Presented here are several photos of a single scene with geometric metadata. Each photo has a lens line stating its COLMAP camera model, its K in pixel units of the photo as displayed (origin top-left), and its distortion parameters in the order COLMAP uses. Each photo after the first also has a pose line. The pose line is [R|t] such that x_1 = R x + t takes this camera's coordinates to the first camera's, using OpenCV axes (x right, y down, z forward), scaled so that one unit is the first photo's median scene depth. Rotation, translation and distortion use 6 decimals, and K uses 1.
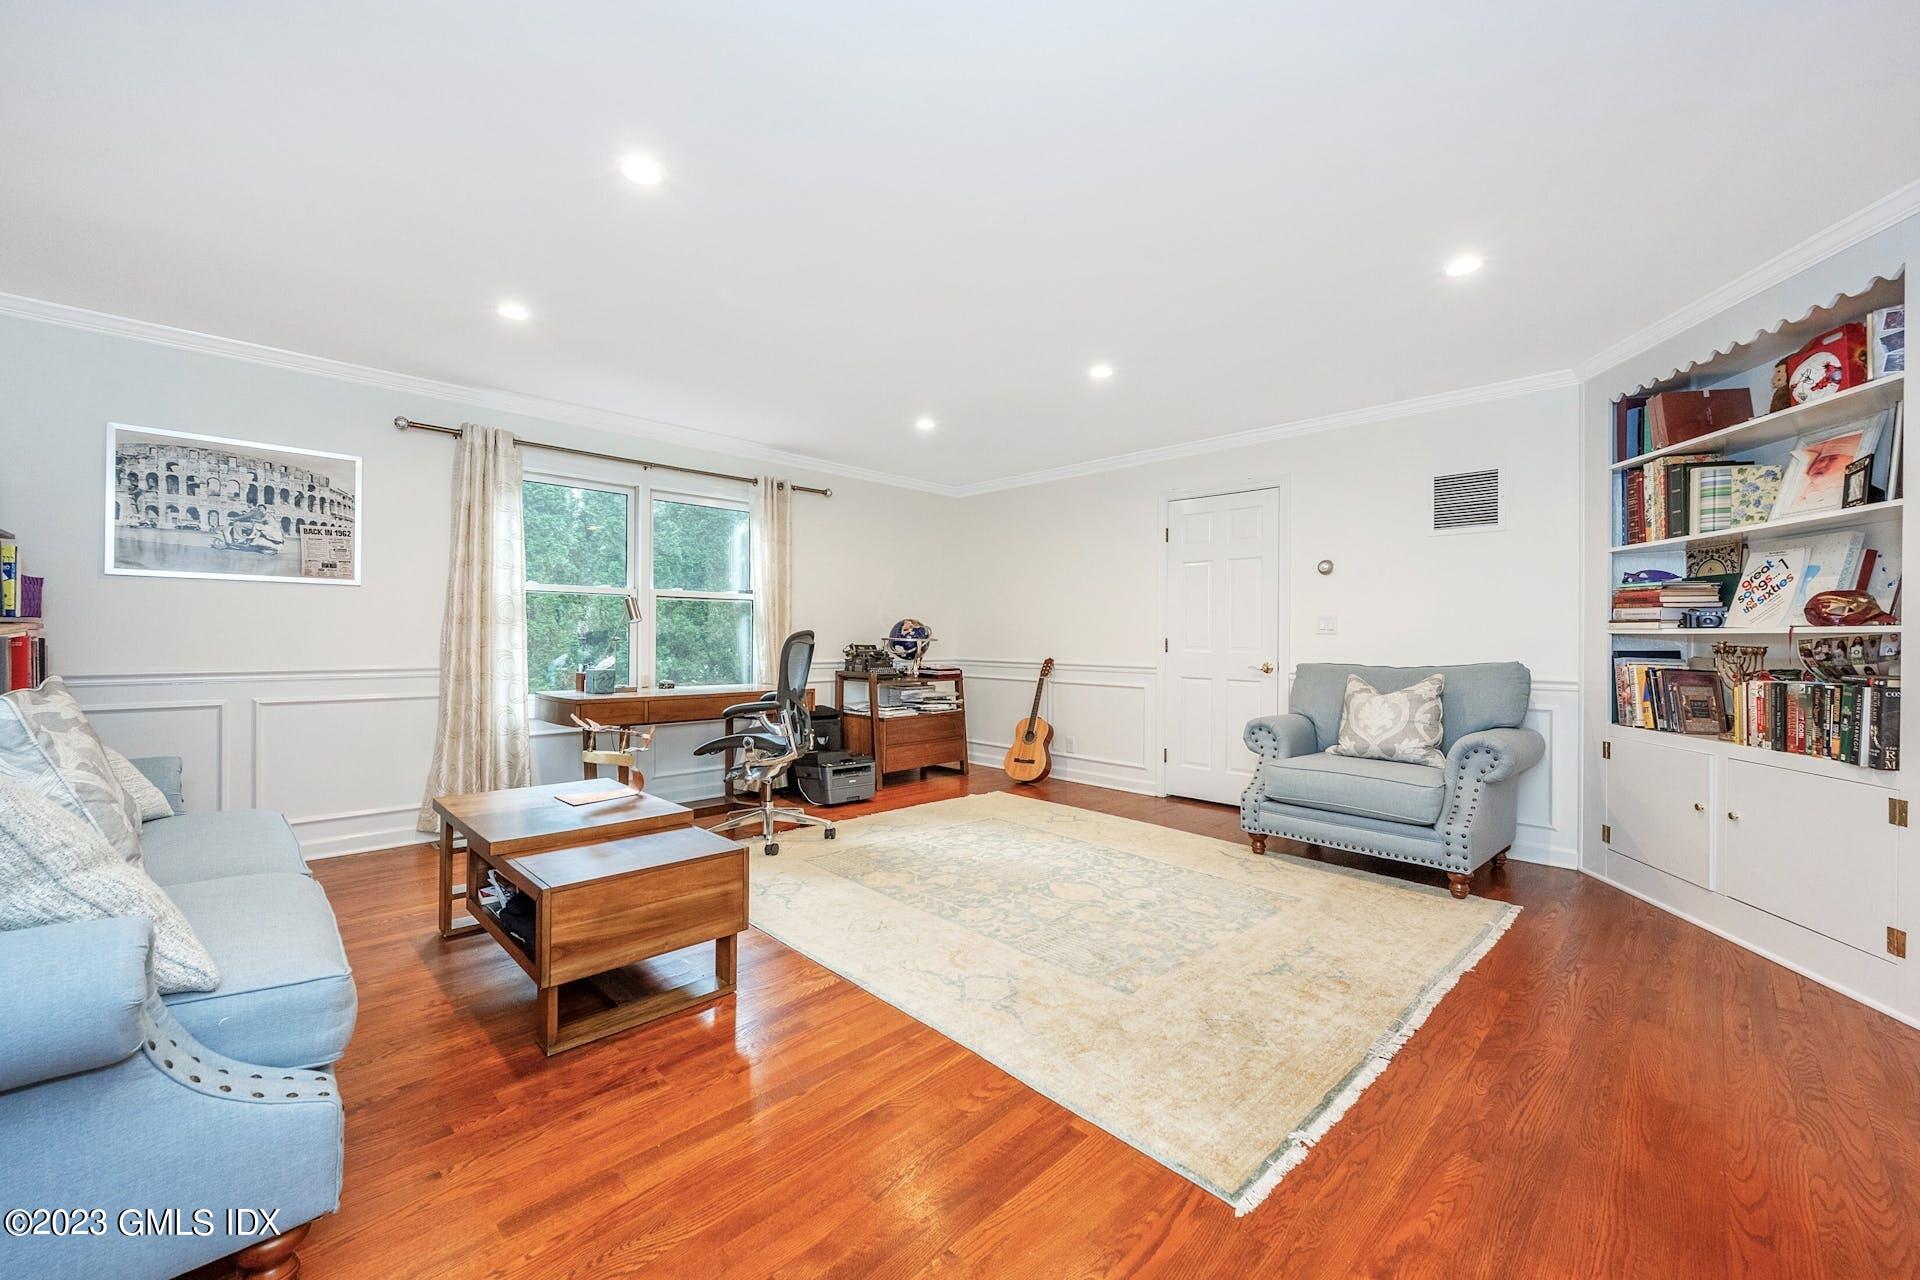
lens RADIAL K [[768.9, 0, 954.4], [0, 768.9, 634.3], [0, 0, 1]] dist [-0.001655, -0.000761]
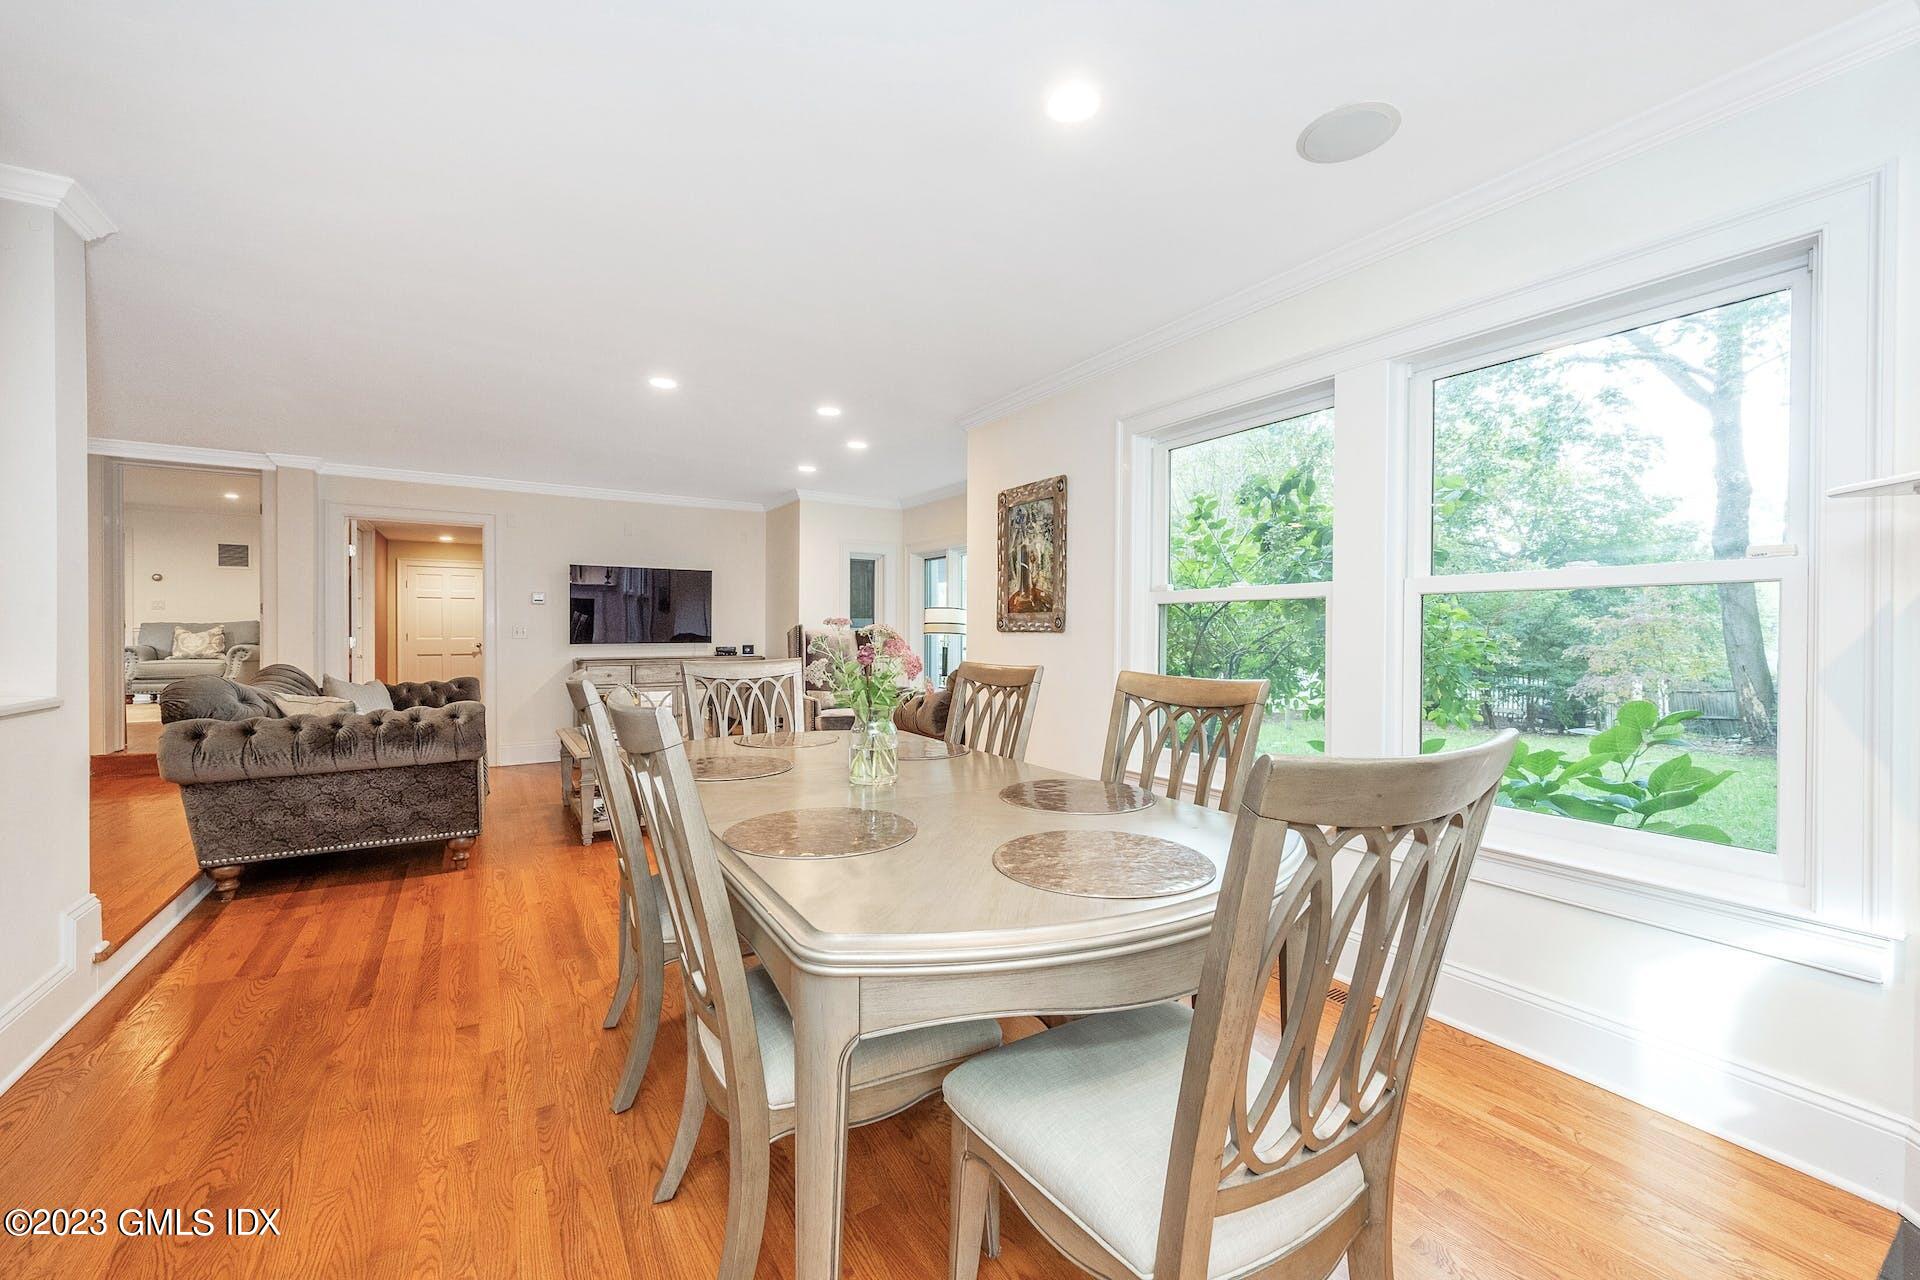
lens RADIAL K [[768.9, 0, 977.7], [0, 768.9, 632.9], [0, 0, 1]] dist [-0.001655, -0.000761]
pose [[0.189254, -0.012614, 0.981847, -1.381784], [-0.012602, 0.999804, 0.015274, 0.007590], [-0.981847, -0.015264, 0.189058, -1.927782]]
